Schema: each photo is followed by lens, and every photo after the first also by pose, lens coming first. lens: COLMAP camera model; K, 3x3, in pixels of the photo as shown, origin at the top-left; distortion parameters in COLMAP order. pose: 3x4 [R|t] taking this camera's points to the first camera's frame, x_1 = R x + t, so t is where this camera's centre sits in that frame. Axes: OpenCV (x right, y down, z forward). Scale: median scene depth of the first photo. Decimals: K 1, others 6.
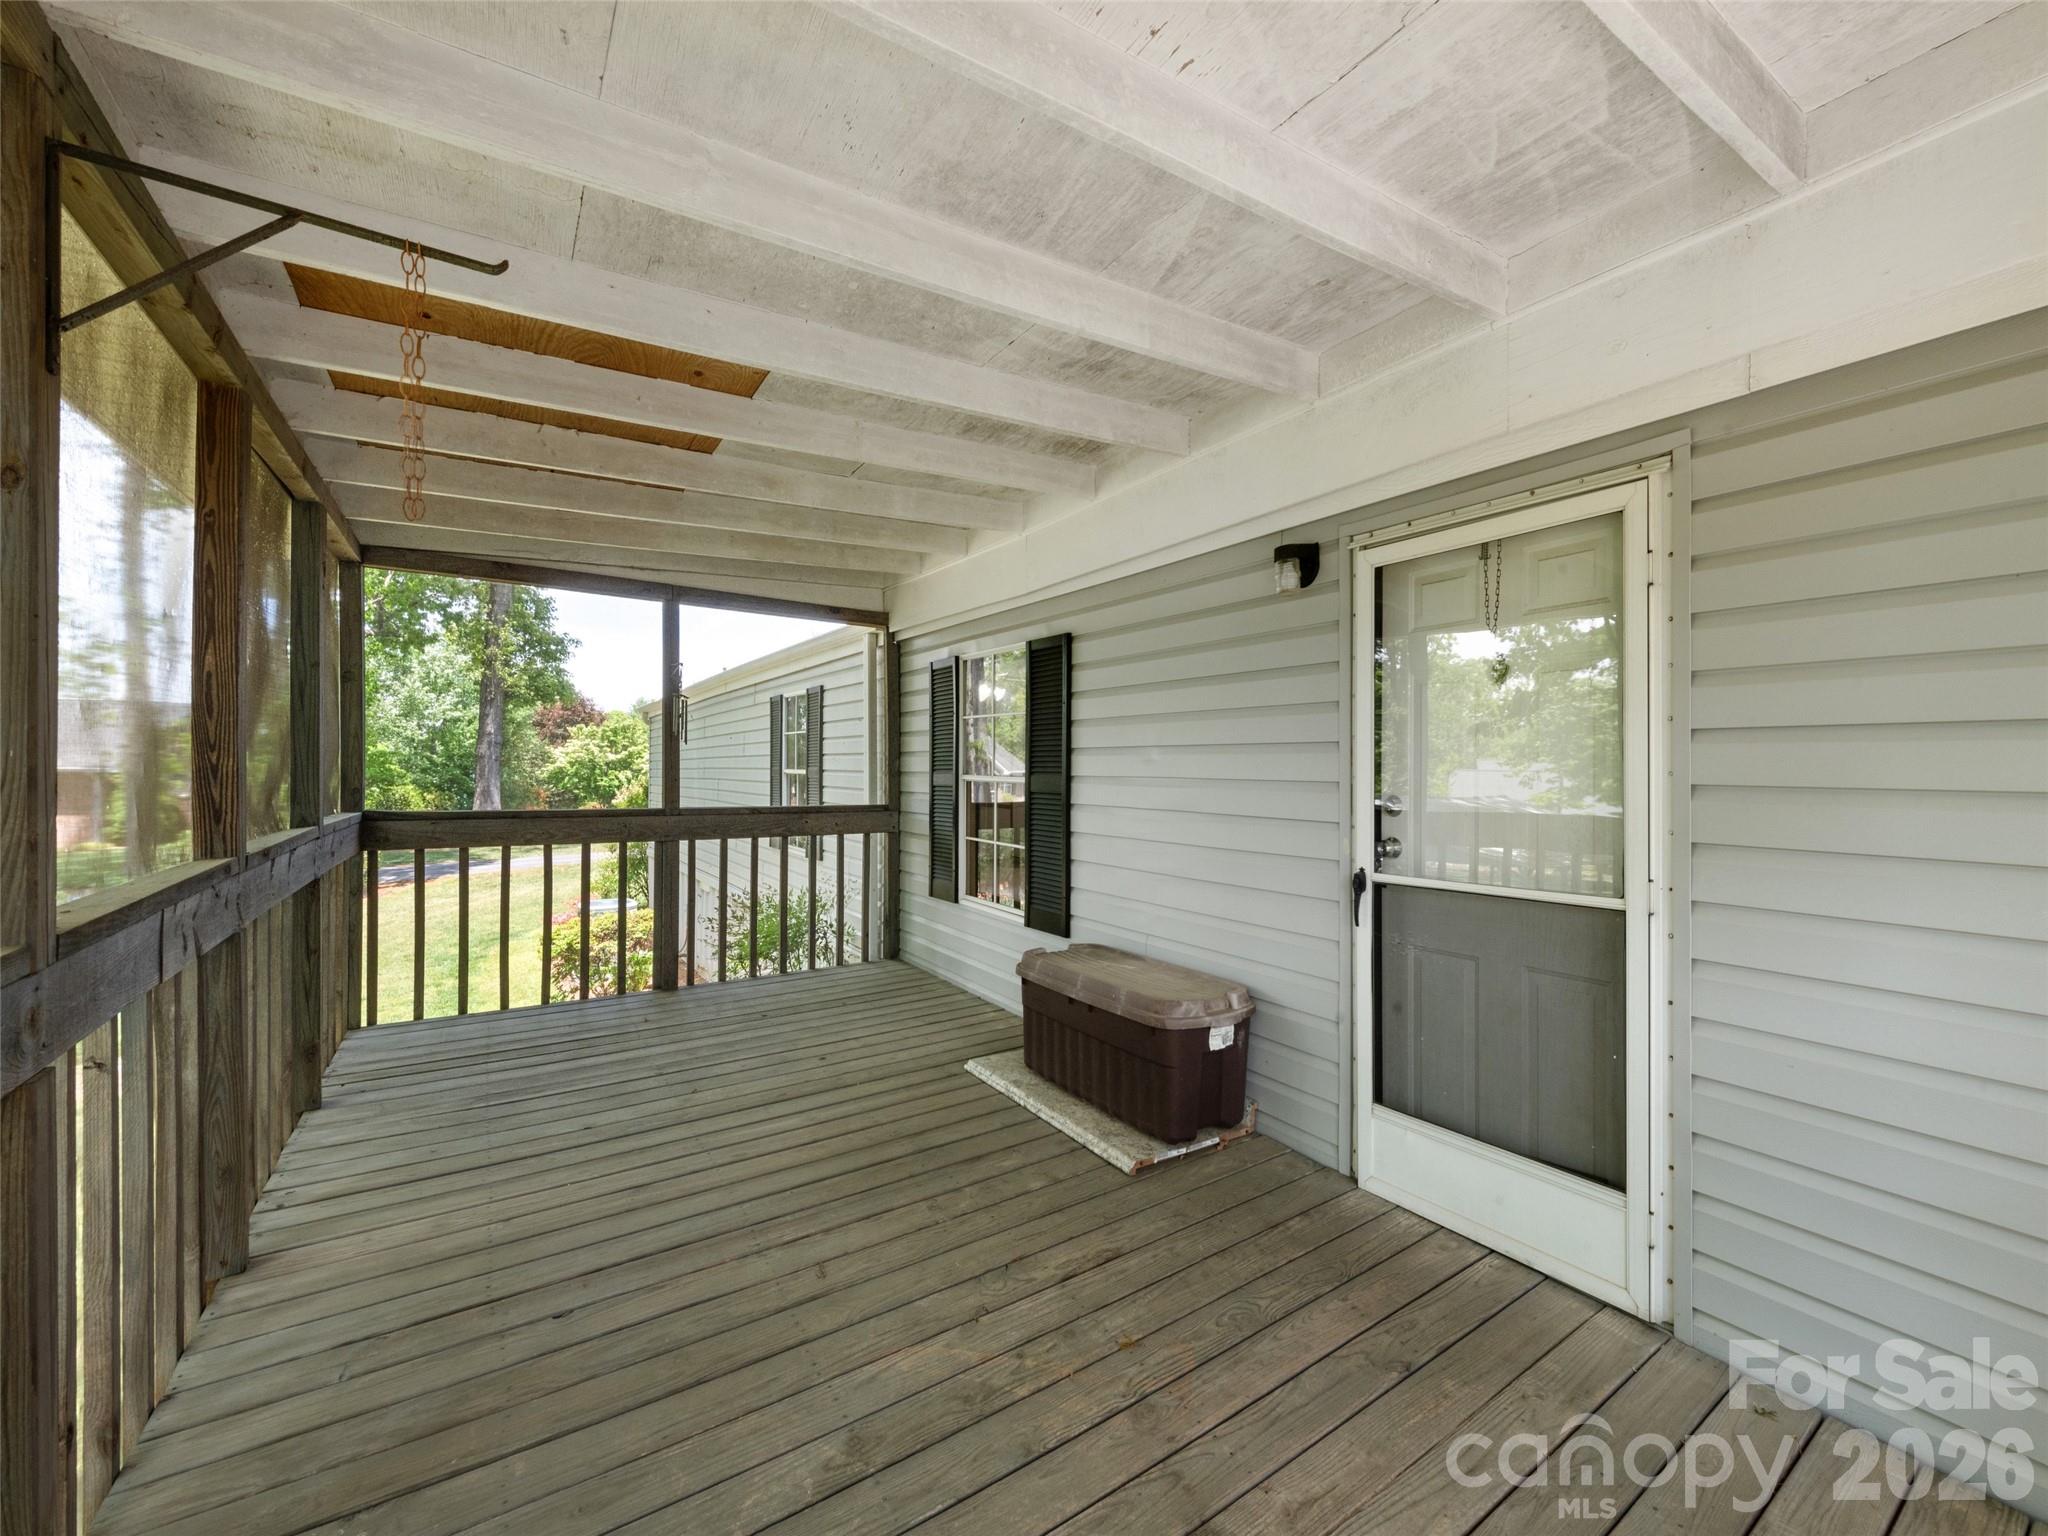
lens RADIAL K [[810.1, 0, 1024.0], [0, 810.1, 774.8], [0, 0, 1]] dist [0.000956, -0.000123]
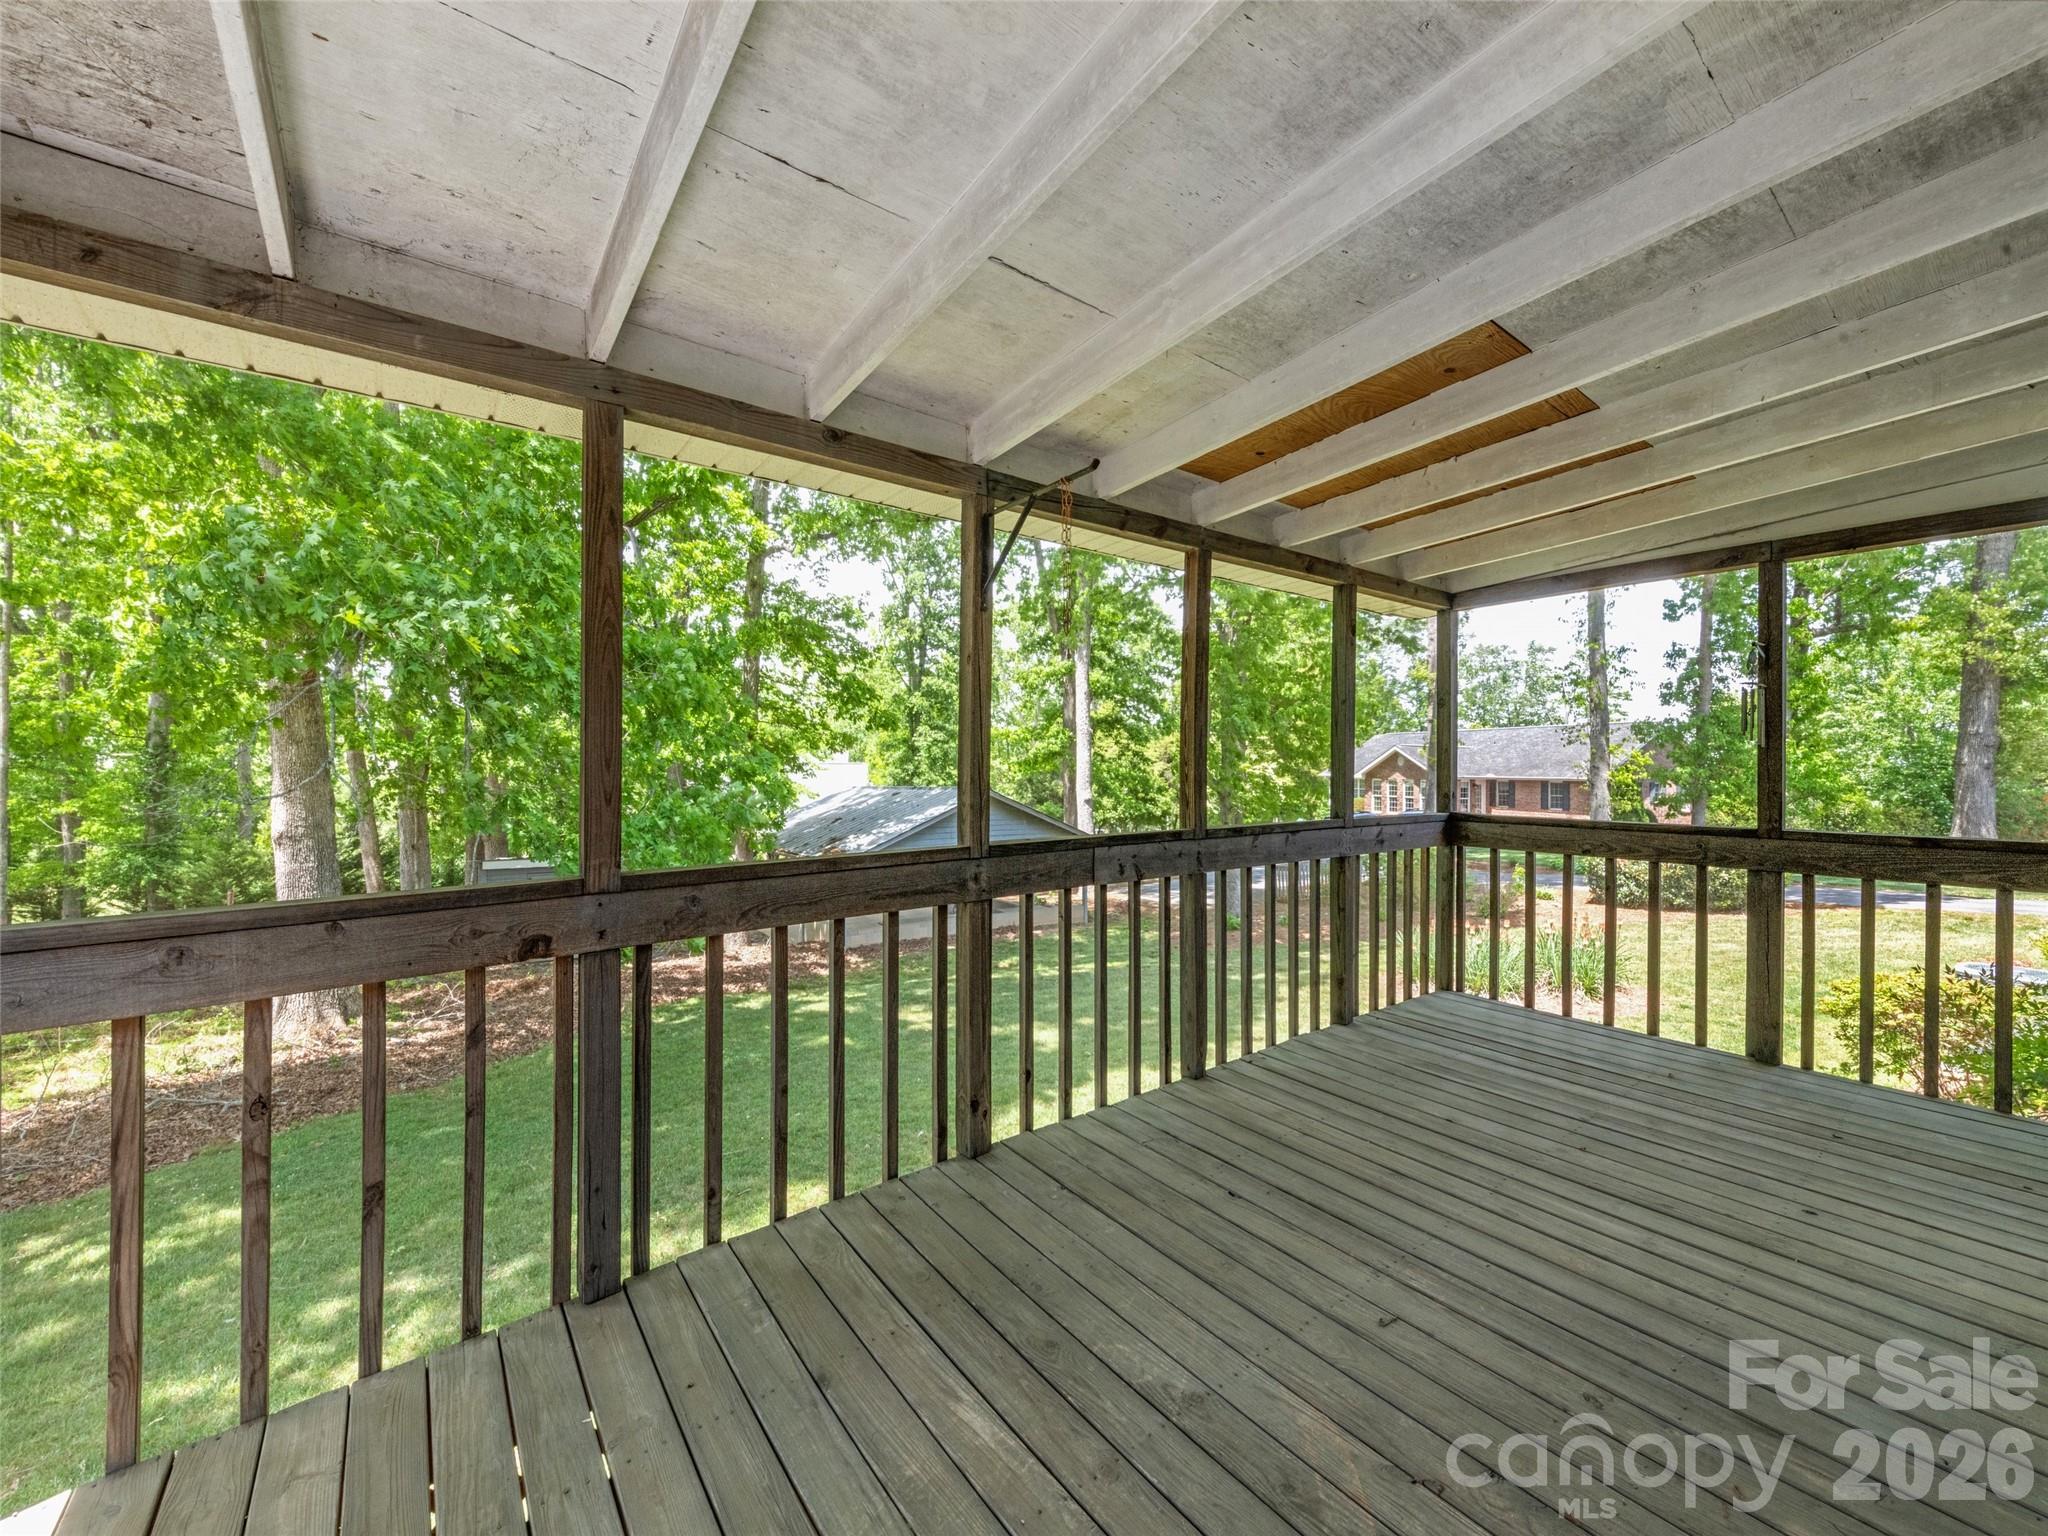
lens RADIAL K [[810.1, 0, 1024.0], [0, 810.1, 774.8], [0, 0, 1]] dist [0.000956, -0.000123]
pose [[0.058346, -0.000890, -0.998296, 0.443416], [-0.011649, 0.999931, -0.001572, -0.001696], [0.998228, 0.011721, 0.058332, 0.361781]]
